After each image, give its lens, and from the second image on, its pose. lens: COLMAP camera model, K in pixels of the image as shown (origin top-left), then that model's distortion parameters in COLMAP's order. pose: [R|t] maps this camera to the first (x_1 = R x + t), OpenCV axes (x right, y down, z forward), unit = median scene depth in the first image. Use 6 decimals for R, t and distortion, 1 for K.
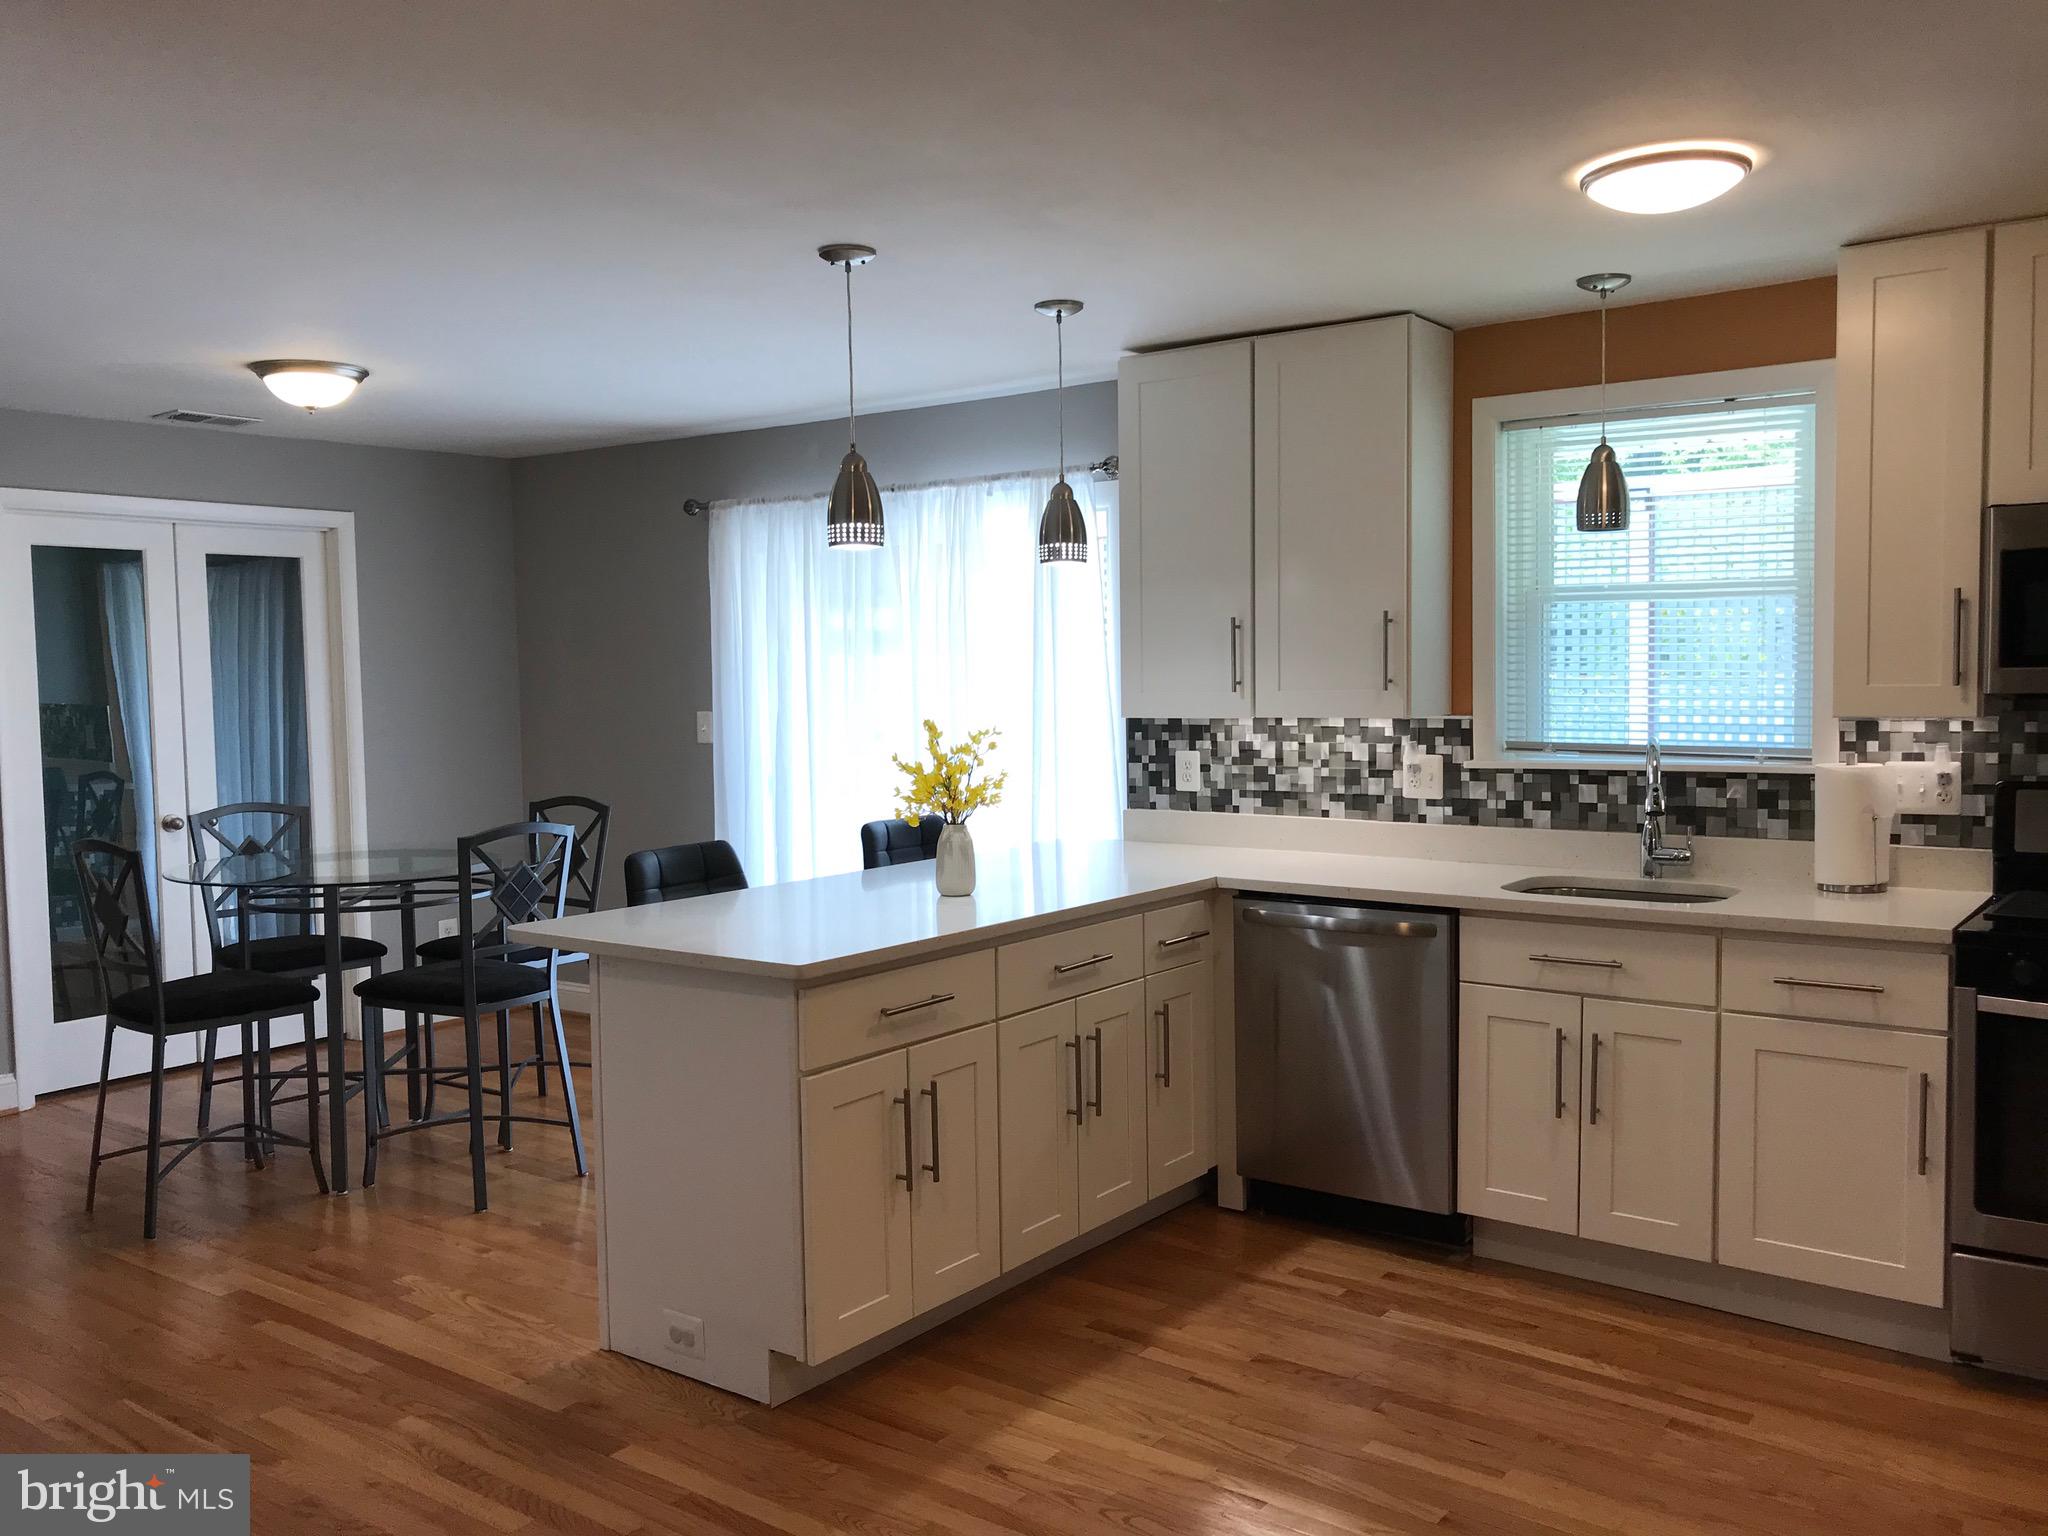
lens RADIAL K [[1664.5, 0, 1005.9], [0, 1664.5, 776.0], [0, 0, 1]] dist [0.043991, -0.056750]
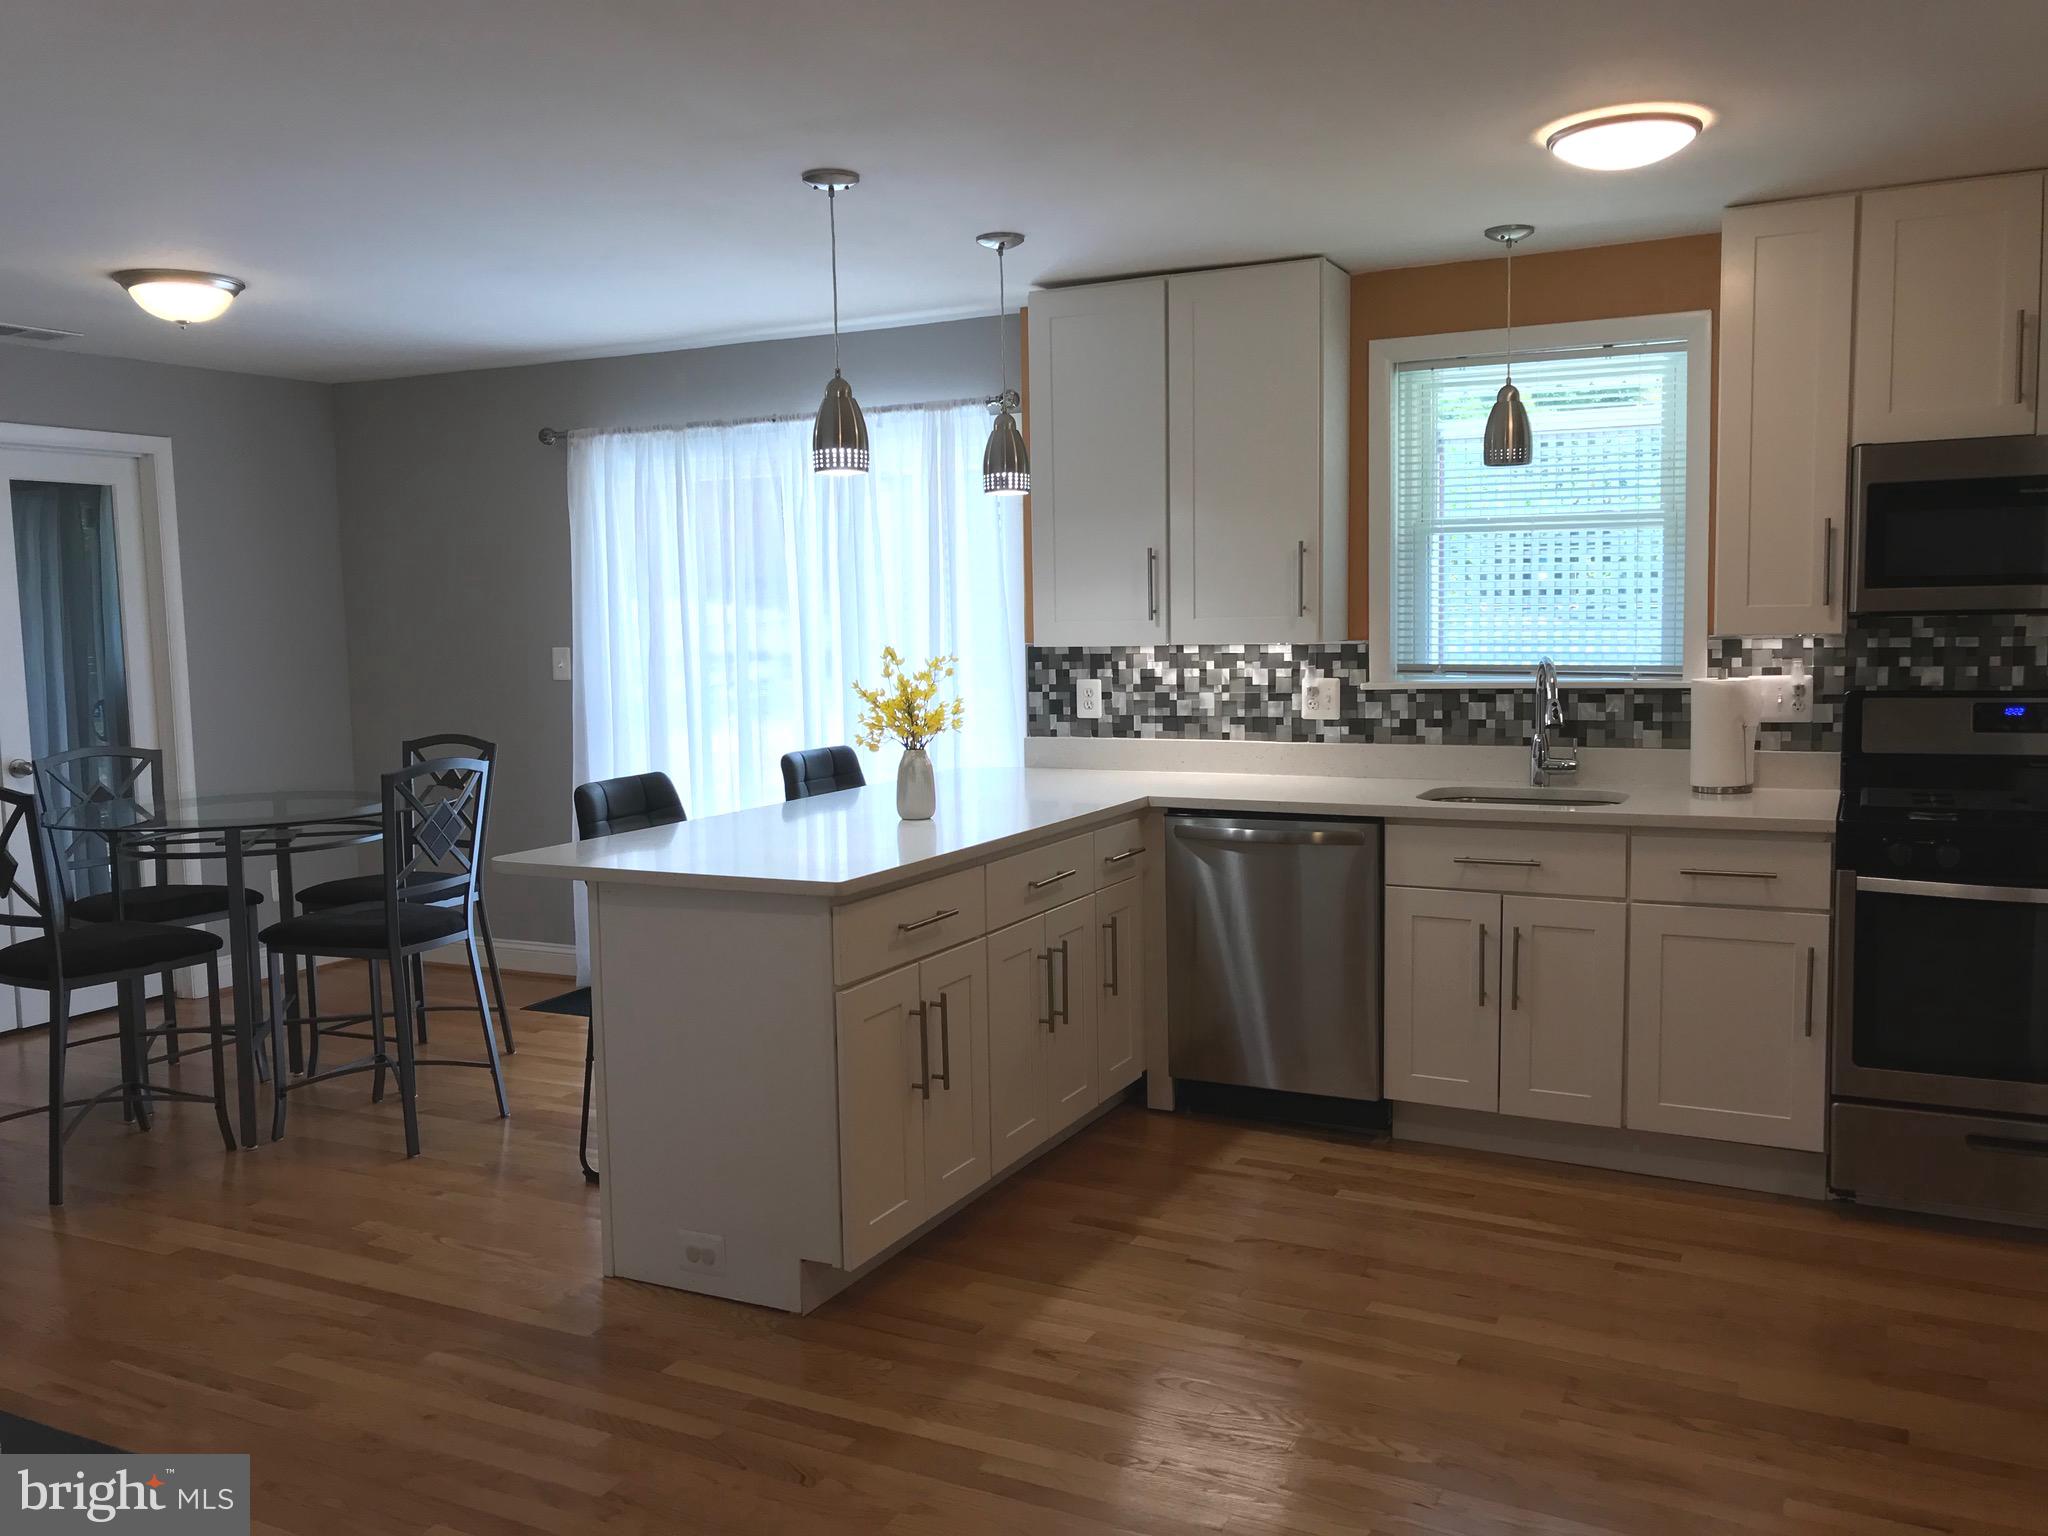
lens RADIAL K [[1664.5, 0, 1011.0], [0, 1664.5, 779.9], [0, 0, 1]] dist [0.043991, -0.056750]
pose [[0.985099, -0.022193, 0.170548, -0.126881], [0.016306, 0.999224, 0.035843, 0.010656], [-0.171212, -0.032529, 0.984697, -0.013074]]
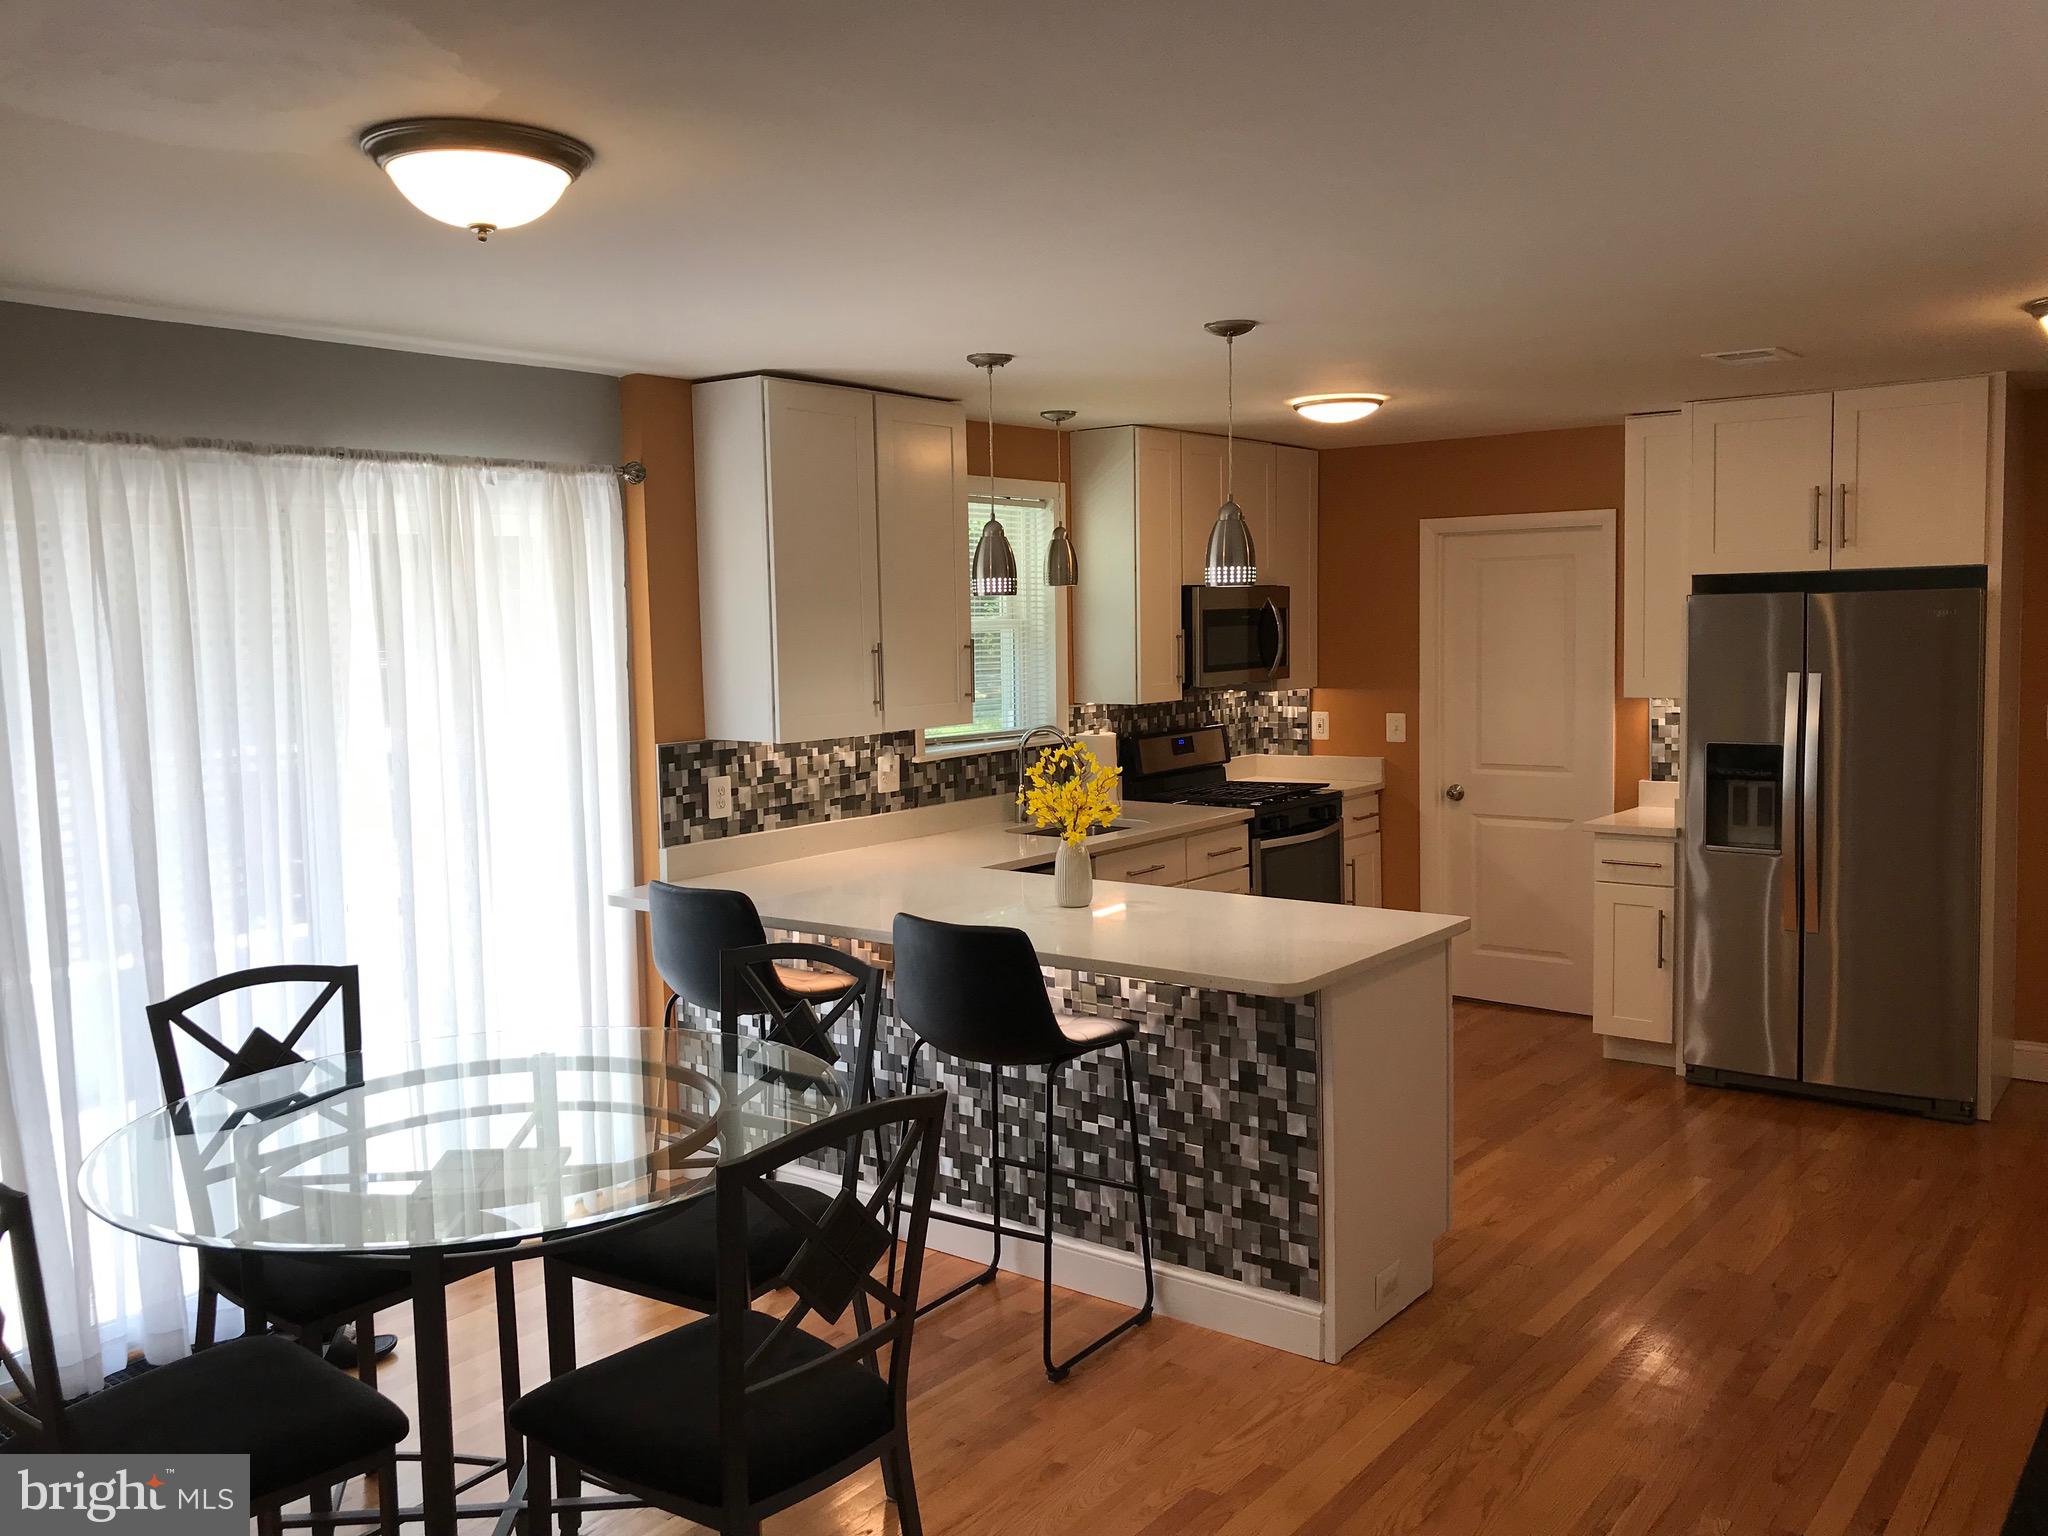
lens RADIAL K [[1664.5, 0, 1031.1], [0, 1664.5, 758.3], [0, 0, 1]] dist [0.043991, -0.056750]
pose [[0.026797, -0.072097, 0.997038, -0.946257], [0.084420, 0.993996, 0.069608, -0.086235], [-0.996070, 0.082305, 0.032722, 0.857190]]
